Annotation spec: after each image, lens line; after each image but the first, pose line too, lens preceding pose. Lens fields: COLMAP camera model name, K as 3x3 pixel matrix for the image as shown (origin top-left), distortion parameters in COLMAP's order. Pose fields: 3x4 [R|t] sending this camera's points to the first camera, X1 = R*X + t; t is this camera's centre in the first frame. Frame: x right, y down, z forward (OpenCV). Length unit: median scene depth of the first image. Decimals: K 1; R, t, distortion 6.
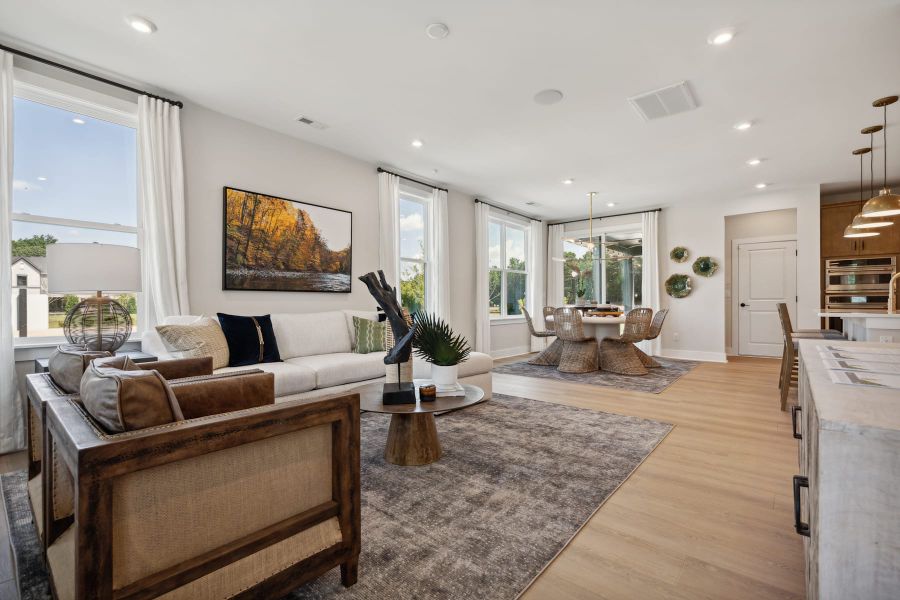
lens RADIAL K [[410.8, 0, 454.1], [0, 410.8, 305.3], [0, 0, 1]] dist [-0.003892, 0.002236]
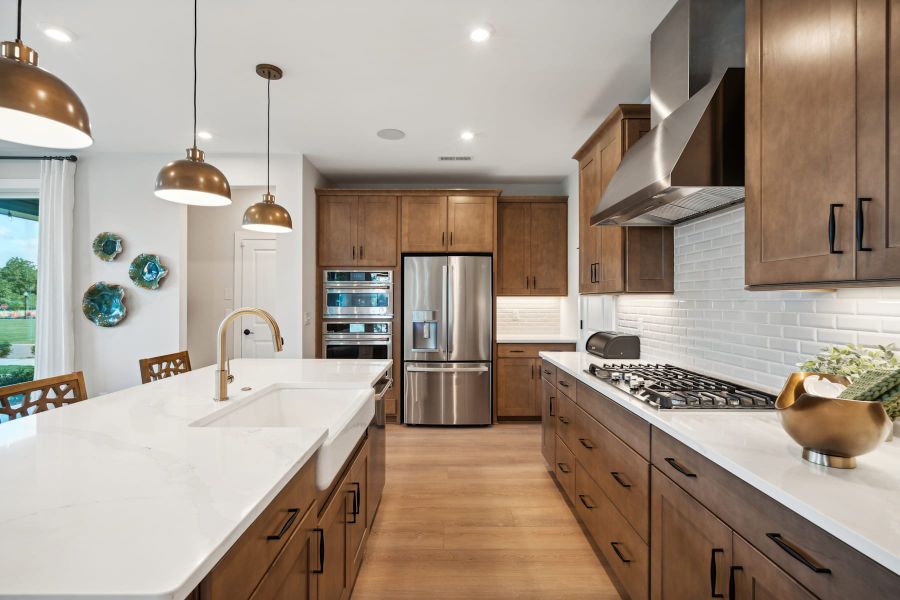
lens RADIAL K [[422.4, 0, 444.2], [0, 422.4, 299.7], [0, 0, 1]] dist [-0.004186, 0.003135]
pose [[0.768947, 0.003174, 0.639305, 0.878339], [0.001661, 0.999974, -0.006963, -0.080516], [-0.639310, 0.006416, 0.768922, 0.477952]]
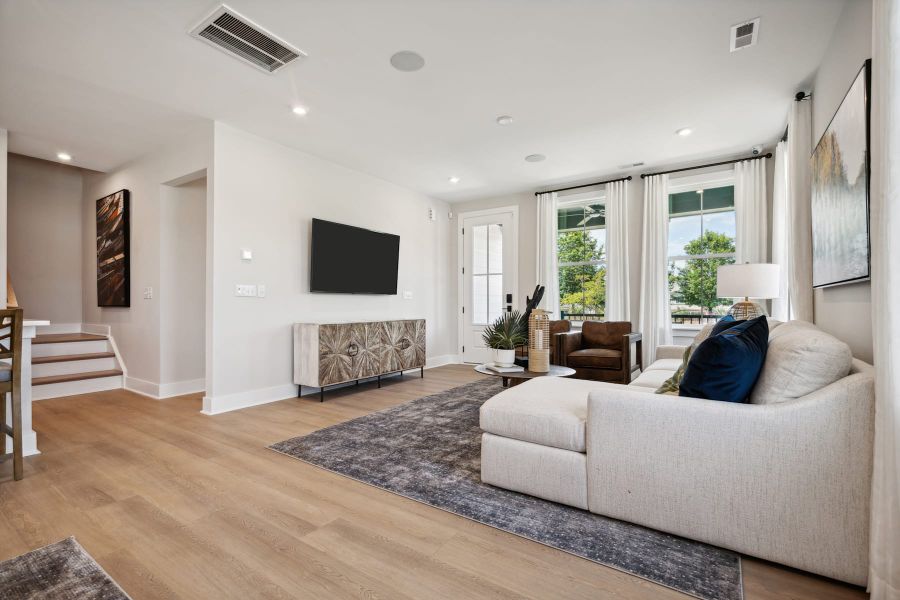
lens RADIAL K [[410.8, 0, 445.2], [0, 410.8, 303.8], [0, 0, 1]] dist [-0.003892, 0.002236]
pose [[-0.996707, 0.001705, -0.081071, 0.167741], [0.001530, 0.999996, 0.002228, -0.010783], [0.081074, 0.002097, -0.996706, 1.448046]]
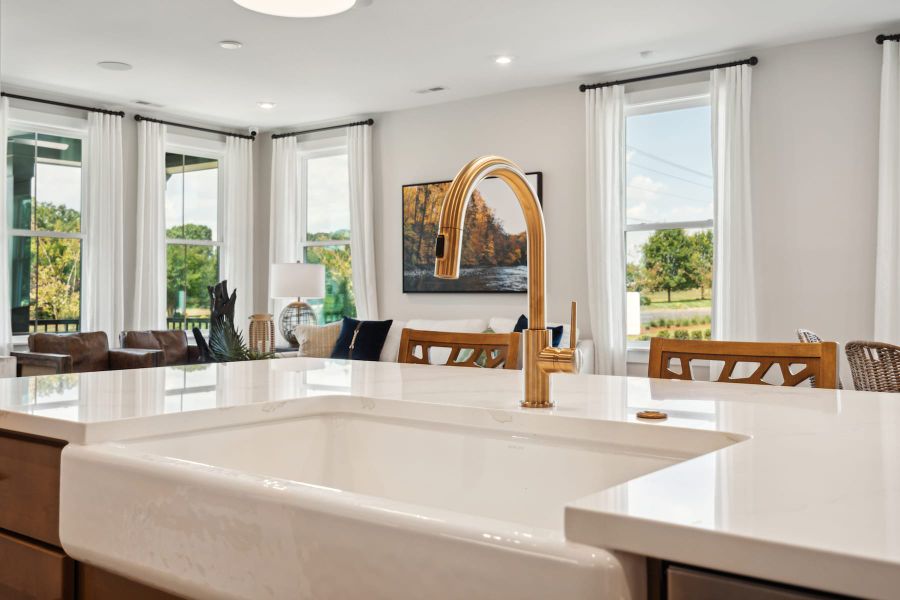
lens RADIAL K [[913.7, 0, 447.1], [0, 913.7, 274.7], [0, 0, 1]] dist [-0.004498, 0.000000]
pose [[0.025160, -0.021950, -0.999442, 1.323029], [-0.006692, 0.999733, -0.022125, -0.028636], [0.999661, 0.007245, 0.025007, 0.883228]]
